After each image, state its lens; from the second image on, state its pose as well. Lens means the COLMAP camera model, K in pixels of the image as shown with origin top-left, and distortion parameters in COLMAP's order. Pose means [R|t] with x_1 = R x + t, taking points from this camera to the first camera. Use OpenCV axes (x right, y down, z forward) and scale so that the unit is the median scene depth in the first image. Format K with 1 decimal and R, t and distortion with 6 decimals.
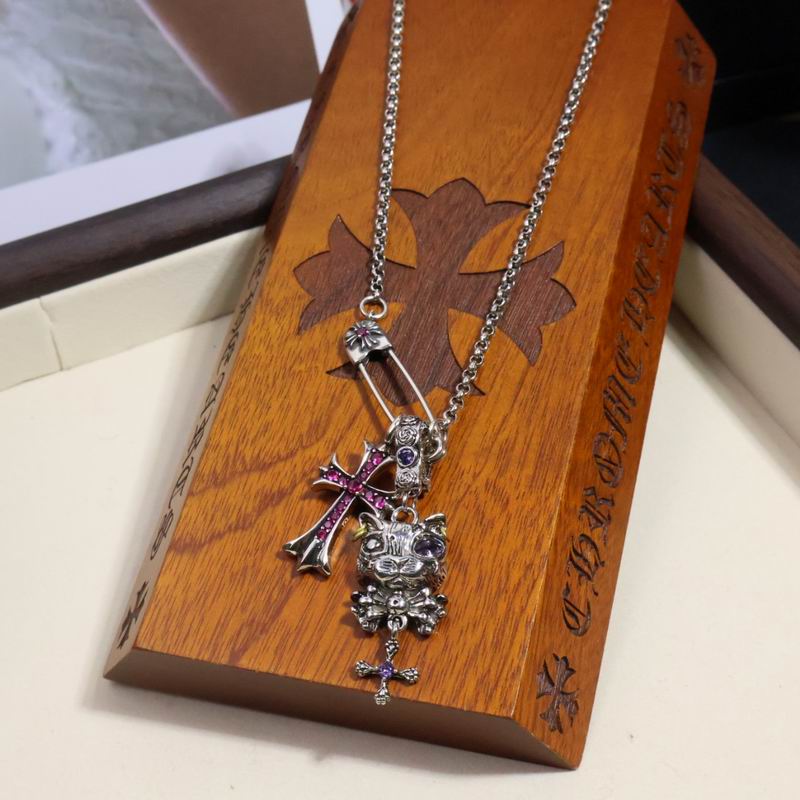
lens RADIAL K [[1588.8, 0, 397.0], [0, 1588.8, 394.0], [0, 0, 1]] dist [0.018665, 0.000000]
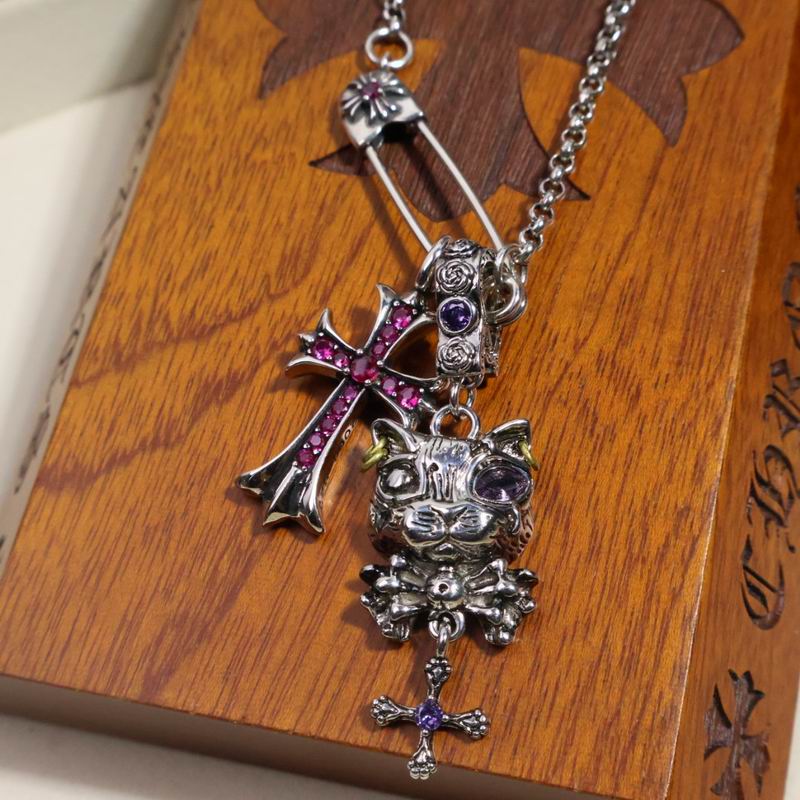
lens RADIAL K [[1588.8, 0, 405.8], [0, 1588.8, 395.9], [0, 0, 1]] dist [0.018665, 0.000000]
pose [[0.999865, -0.016429, 0.000476, -0.012128], [0.016232, 0.991635, 0.128049, -0.003539], [-0.002576, -0.128024, 0.991768, 0.448173]]
